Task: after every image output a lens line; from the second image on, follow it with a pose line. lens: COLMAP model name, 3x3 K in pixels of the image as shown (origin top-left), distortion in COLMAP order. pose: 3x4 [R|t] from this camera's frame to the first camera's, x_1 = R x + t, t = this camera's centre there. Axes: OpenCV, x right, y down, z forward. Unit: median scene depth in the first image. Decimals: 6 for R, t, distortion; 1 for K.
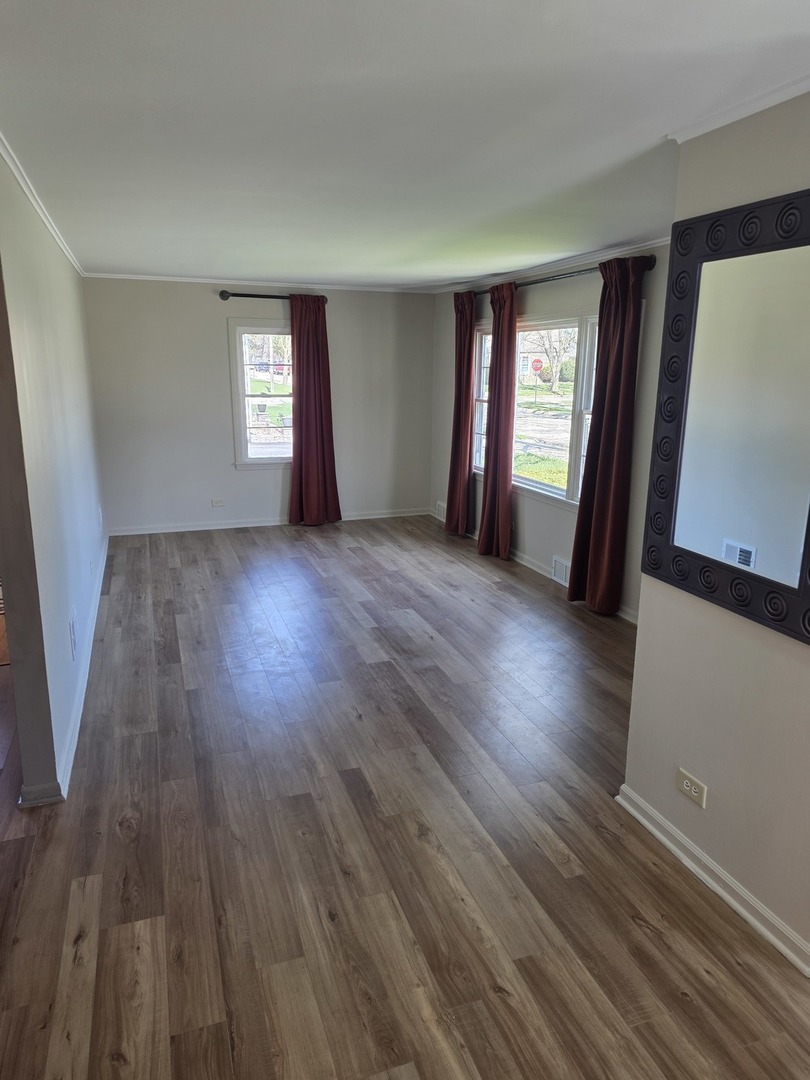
lens RADIAL K [[712.5, 0, 401.0], [0, 712.5, 537.0], [0, 0, 1]] dist [0.075276, -0.041644]
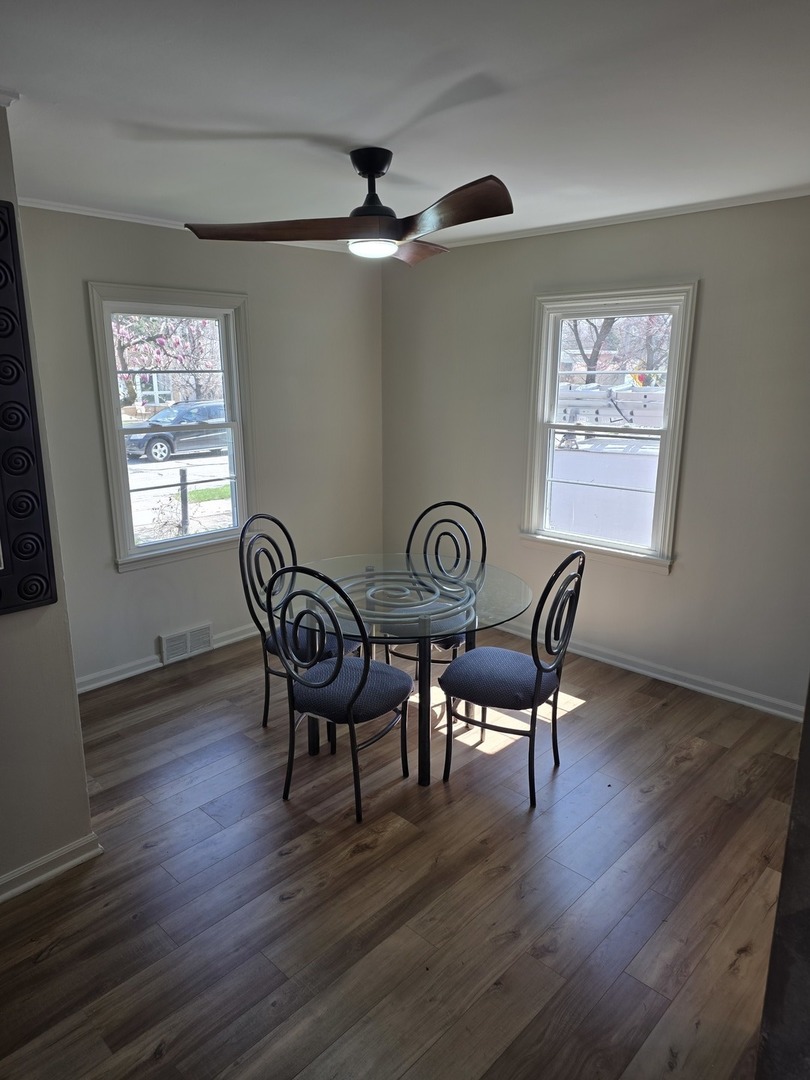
lens RADIAL K [[712.5, 0, 401.2], [0, 712.5, 539.5], [0, 0, 1]] dist [0.075276, -0.041644]
pose [[-0.442855, -0.226678, 0.867466, -0.620677], [0.209801, 0.914453, 0.346063, -0.209979], [-0.871701, 0.335251, -0.357413, 0.810839]]
